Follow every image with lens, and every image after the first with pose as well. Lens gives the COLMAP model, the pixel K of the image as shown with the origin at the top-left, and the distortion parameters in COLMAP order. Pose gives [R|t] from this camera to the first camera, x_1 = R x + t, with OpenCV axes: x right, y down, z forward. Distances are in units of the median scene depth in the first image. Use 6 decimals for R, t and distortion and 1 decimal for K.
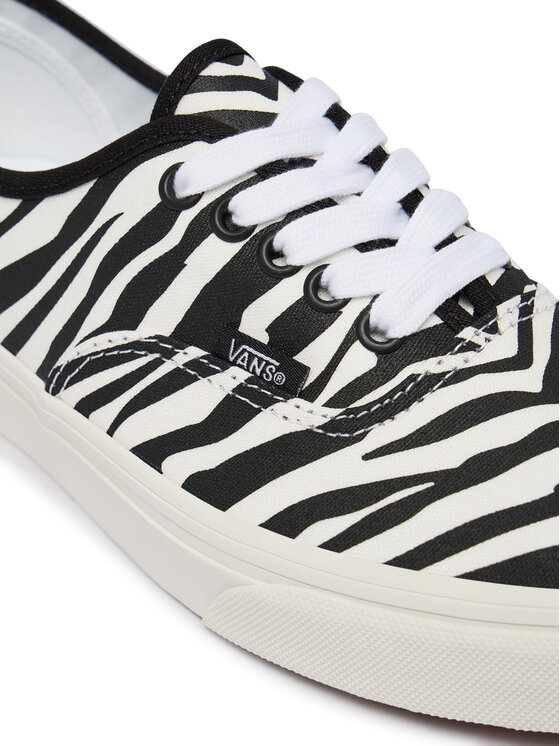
lens RADIAL K [[2227.8, 0, 276.3], [0, 2227.8, 369.8], [0, 0, 1]] dist [0.355439, 0.000000]
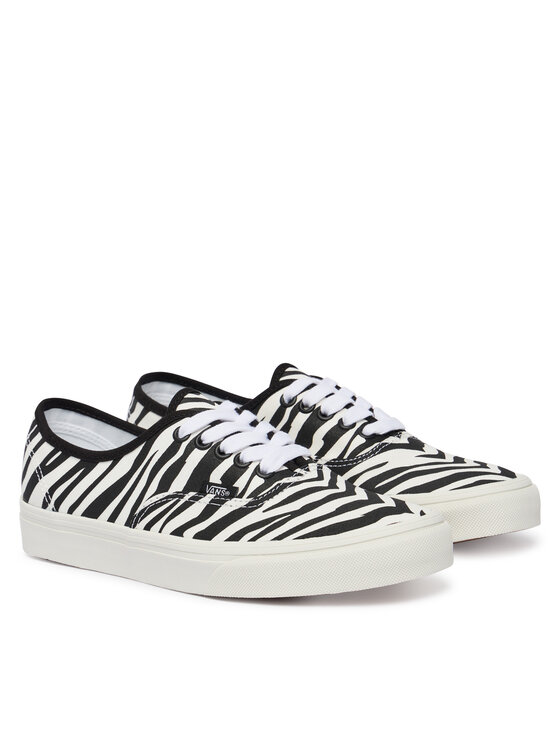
lens RADIAL K [[2227.8, 0, 281.8], [0, 2227.8, 372.3], [0, 0, 1]] dist [0.355439, 0.000000]
pose [[0.993025, -0.069227, 0.095437, -0.170404], [0.101403, 0.914449, -0.391791, 0.881752], [-0.060150, 0.398736, 0.915091, -1.401608]]
